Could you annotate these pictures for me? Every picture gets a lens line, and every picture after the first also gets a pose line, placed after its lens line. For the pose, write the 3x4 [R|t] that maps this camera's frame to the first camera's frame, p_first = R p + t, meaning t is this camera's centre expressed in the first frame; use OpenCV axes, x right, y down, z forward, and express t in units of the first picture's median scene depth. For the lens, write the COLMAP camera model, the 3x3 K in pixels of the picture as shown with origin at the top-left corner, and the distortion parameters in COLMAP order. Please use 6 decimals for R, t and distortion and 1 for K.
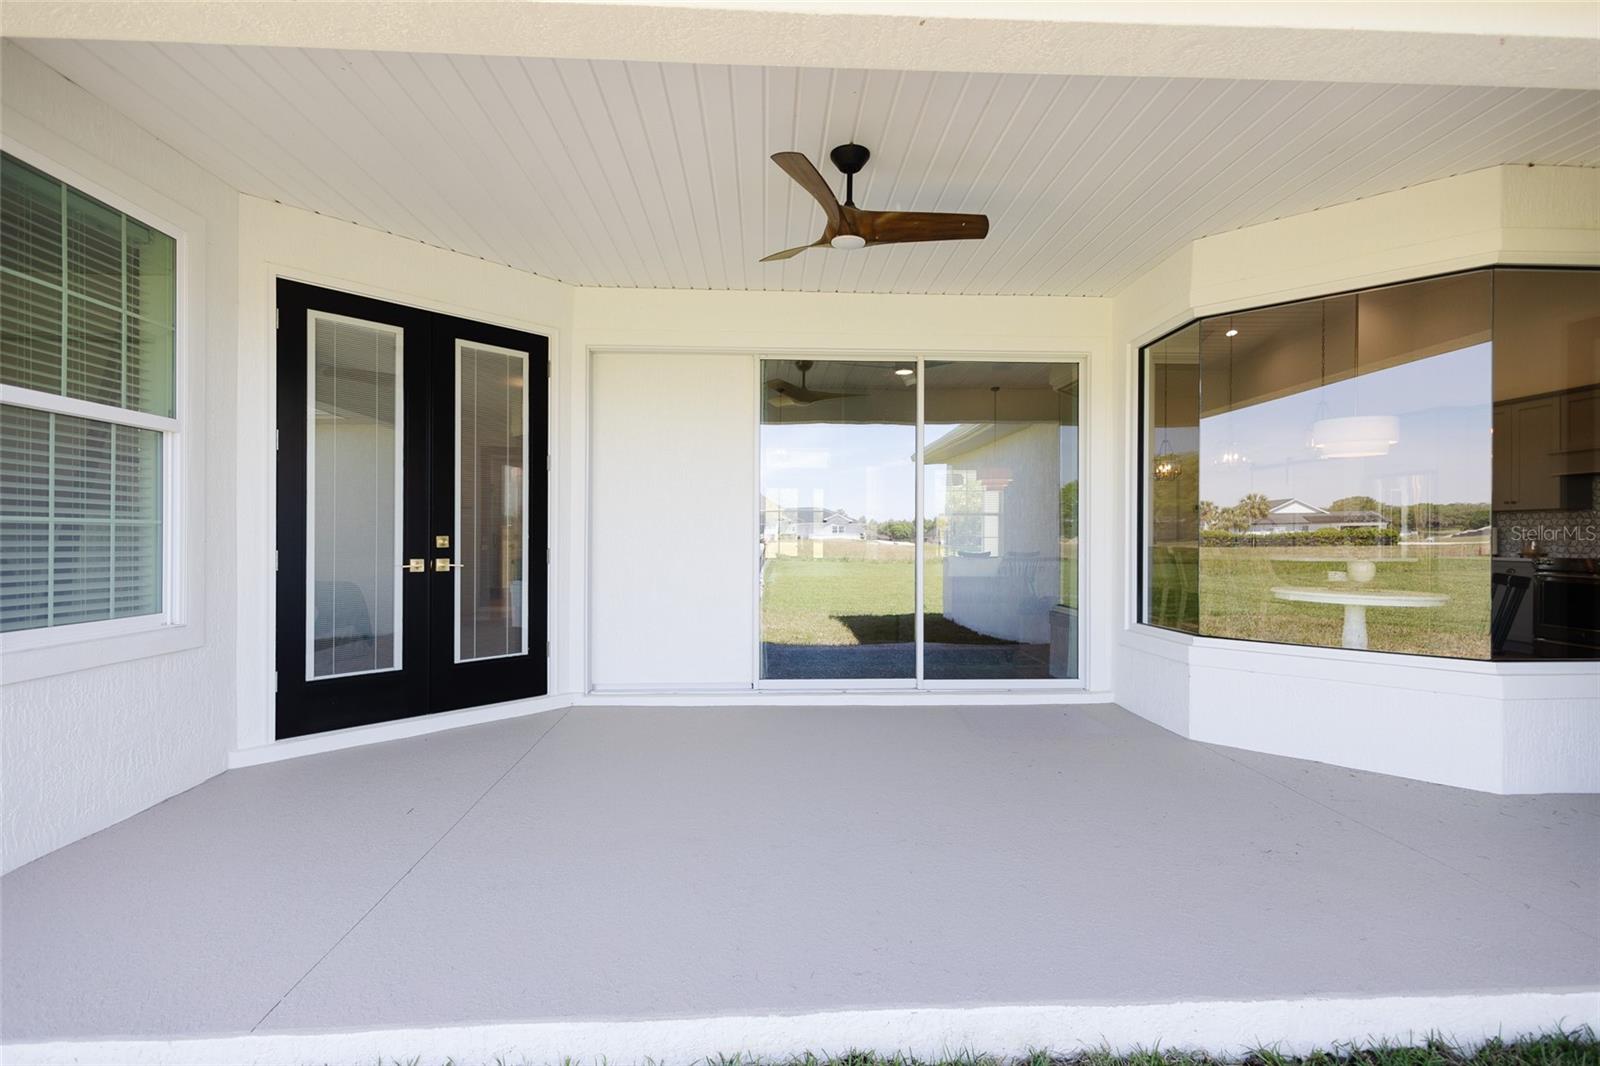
lens RADIAL K [[734.0, 0, 800.0], [0, 734.0, 533.0], [0, 0, 1]] dist [0.009598, 0.000229]
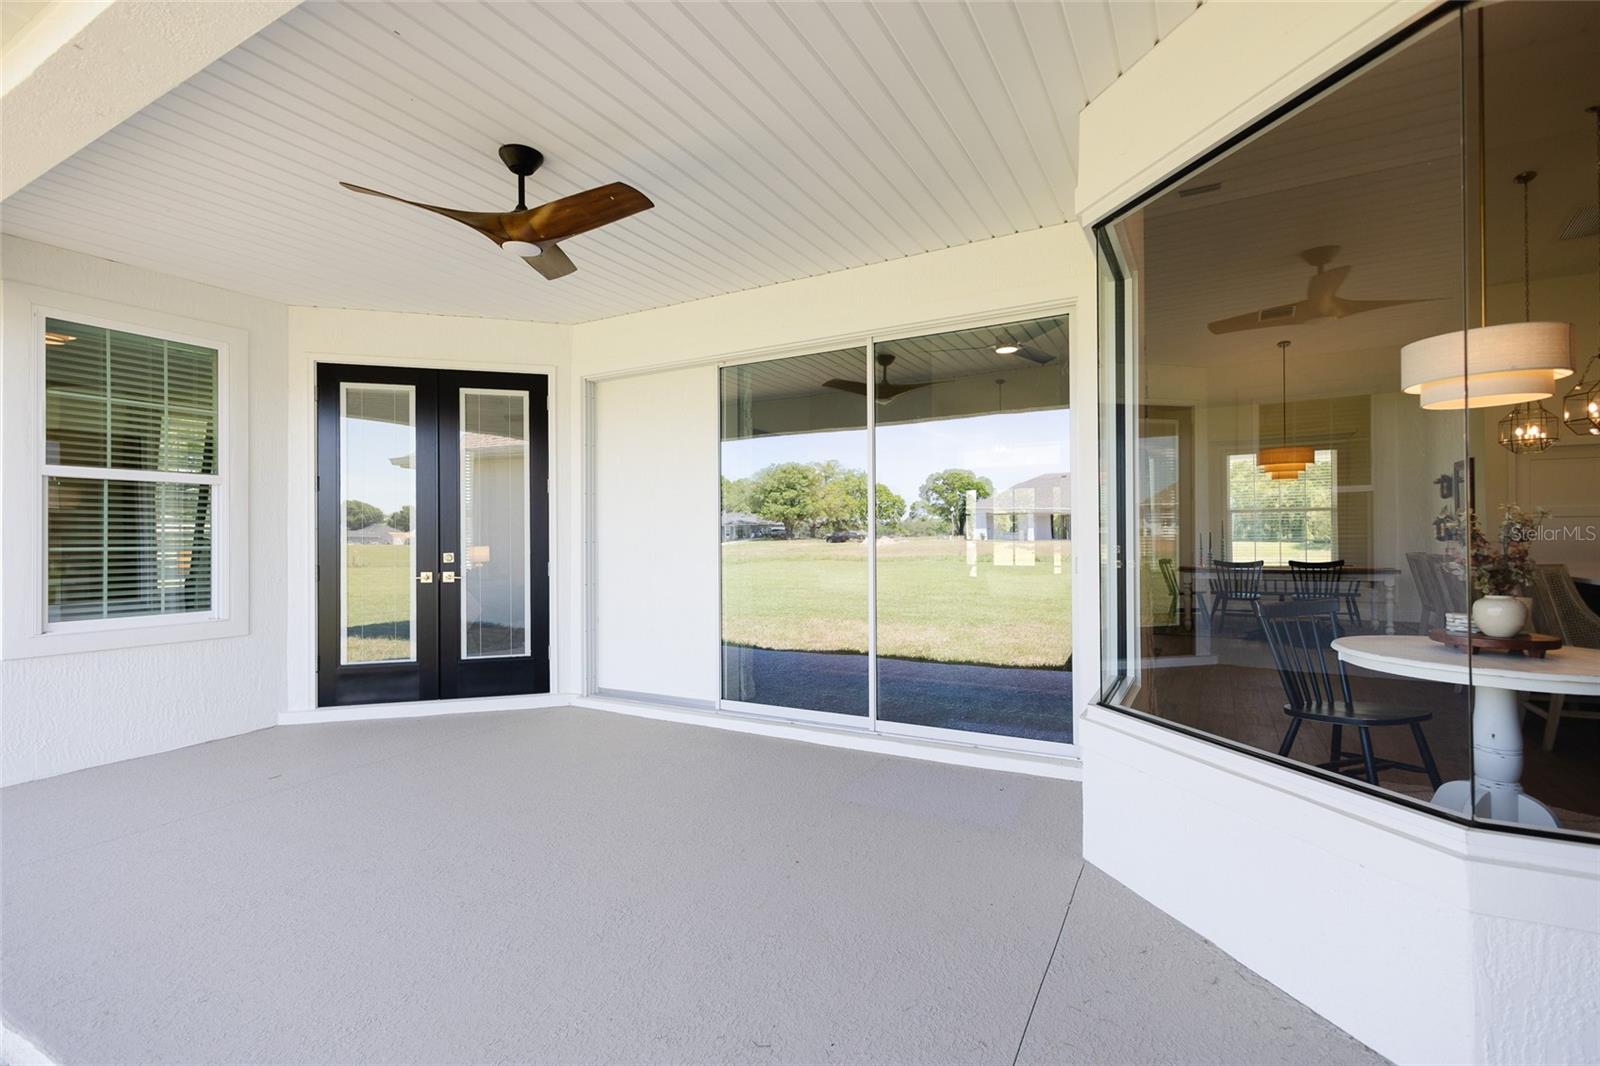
lens RADIAL K [[737.2, 0, 800.0], [0, 737.2, 533.0], [0, 0, 1]] dist [0.025632, -0.000039]
pose [[0.848145, -0.014335, -0.529569, 0.633679], [0.012762, 0.999897, -0.006627, -0.013095], [0.529610, -0.001138, 0.848241, 0.266665]]
